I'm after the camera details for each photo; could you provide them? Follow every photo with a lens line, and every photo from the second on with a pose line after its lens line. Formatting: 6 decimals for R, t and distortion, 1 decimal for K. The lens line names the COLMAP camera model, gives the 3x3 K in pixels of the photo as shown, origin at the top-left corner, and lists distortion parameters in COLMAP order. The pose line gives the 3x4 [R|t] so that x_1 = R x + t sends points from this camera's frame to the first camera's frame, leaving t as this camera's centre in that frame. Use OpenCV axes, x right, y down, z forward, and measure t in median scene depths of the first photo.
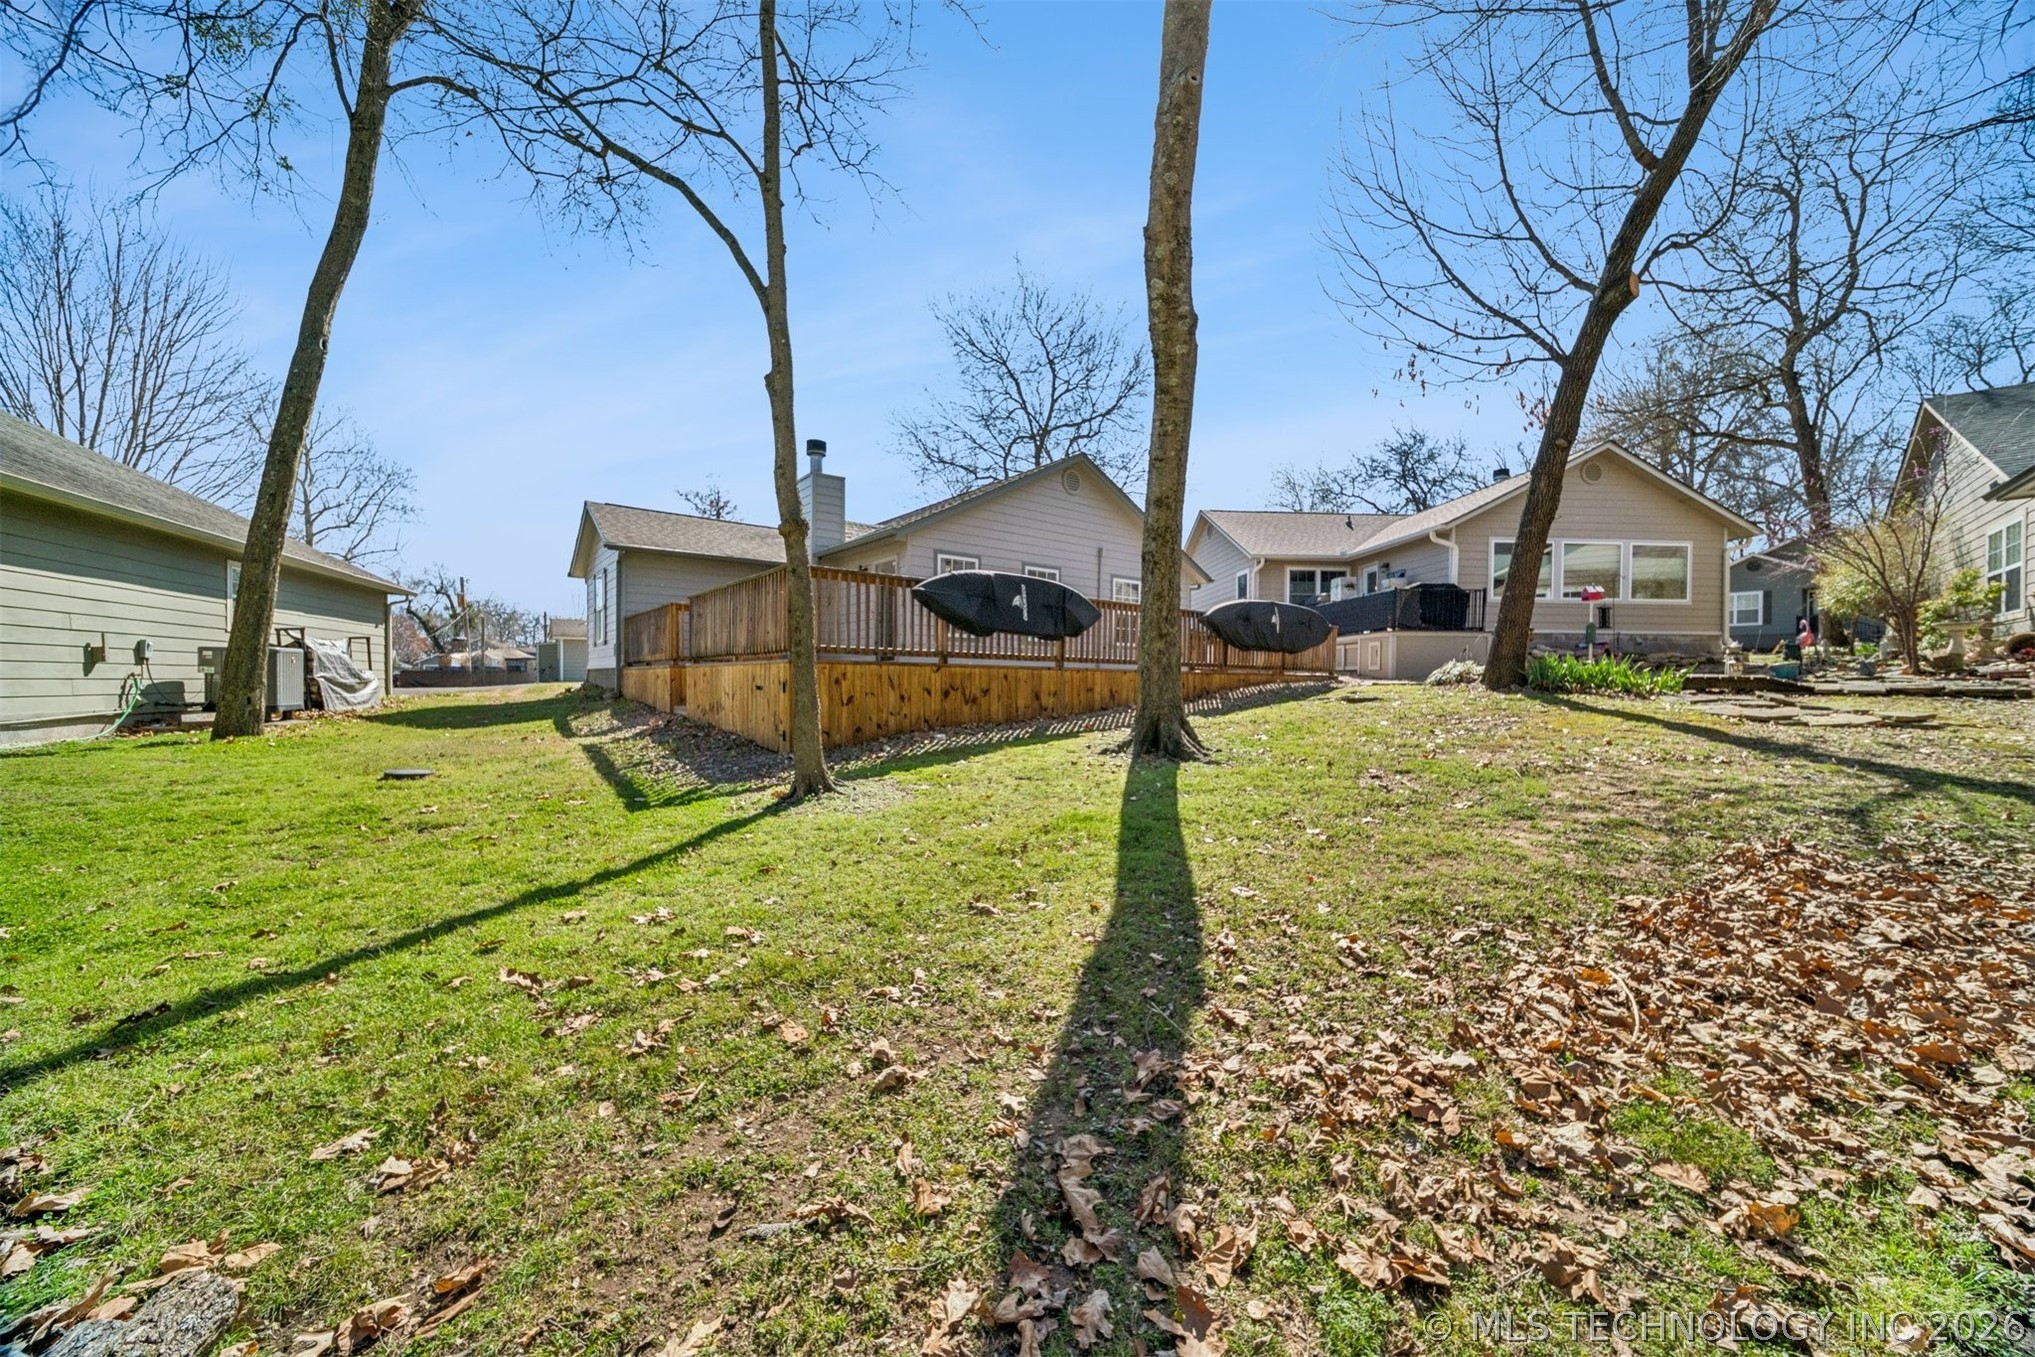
lens RADIAL K [[735.4, 0, 1020.1], [0, 735.4, 681.8], [0, 0, 1]] dist [-0.002349, 0.000064]
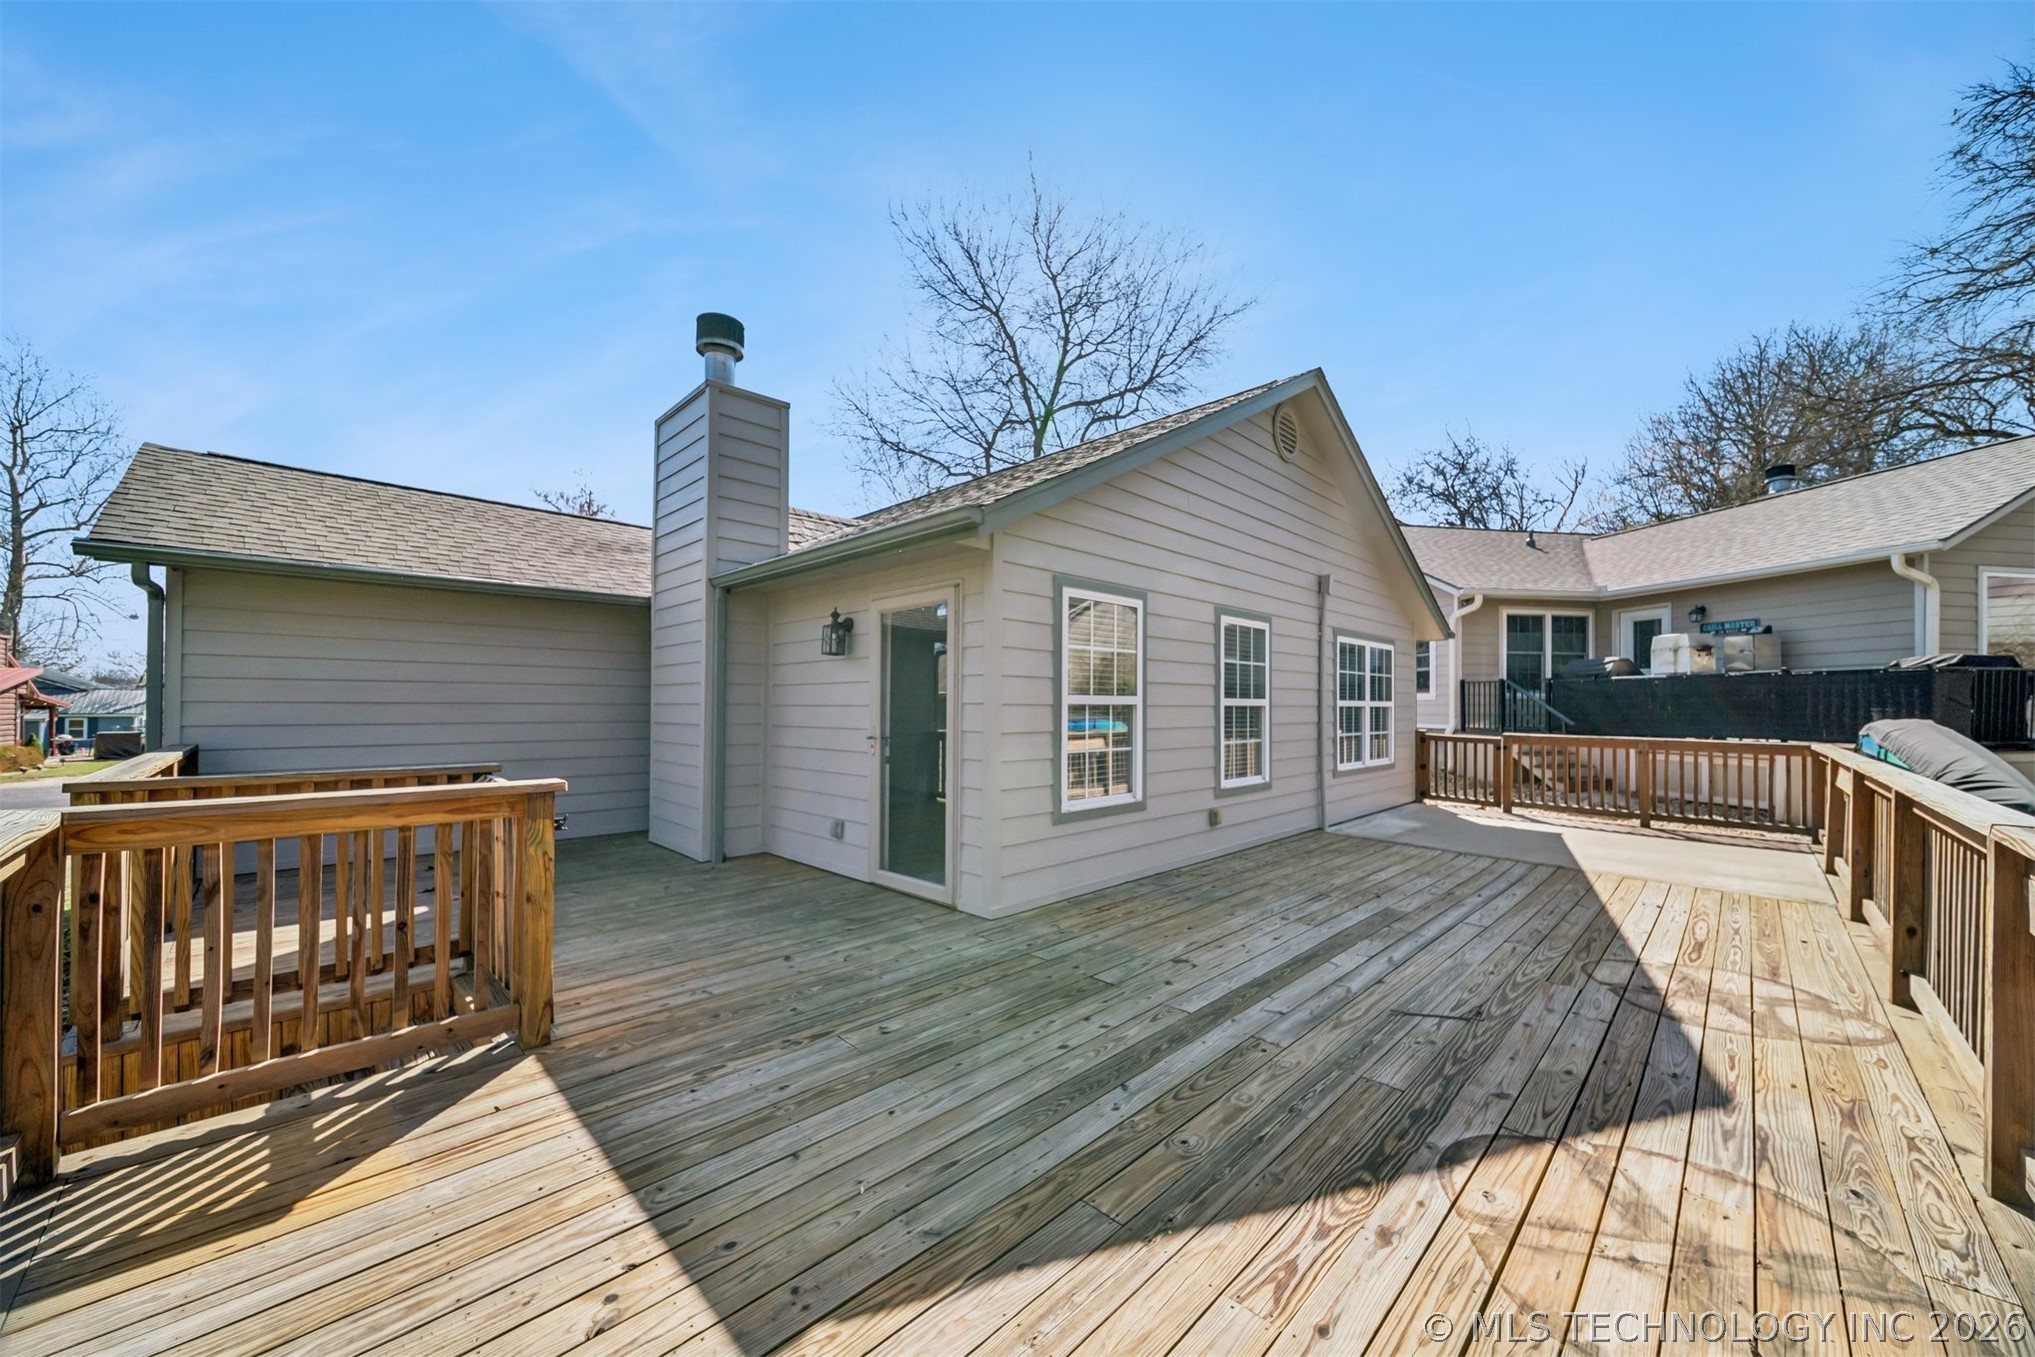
lens RADIAL K [[735.4, 0, 1024.0], [0, 735.4, 696.4], [0, 0, 1]] dist [-0.002349, 0.000064]
pose [[0.993035, -0.005106, 0.117706, -0.081876], [0.006428, 0.999920, -0.010855, -0.054241], [-0.117641, 0.011536, 0.992989, 0.299520]]
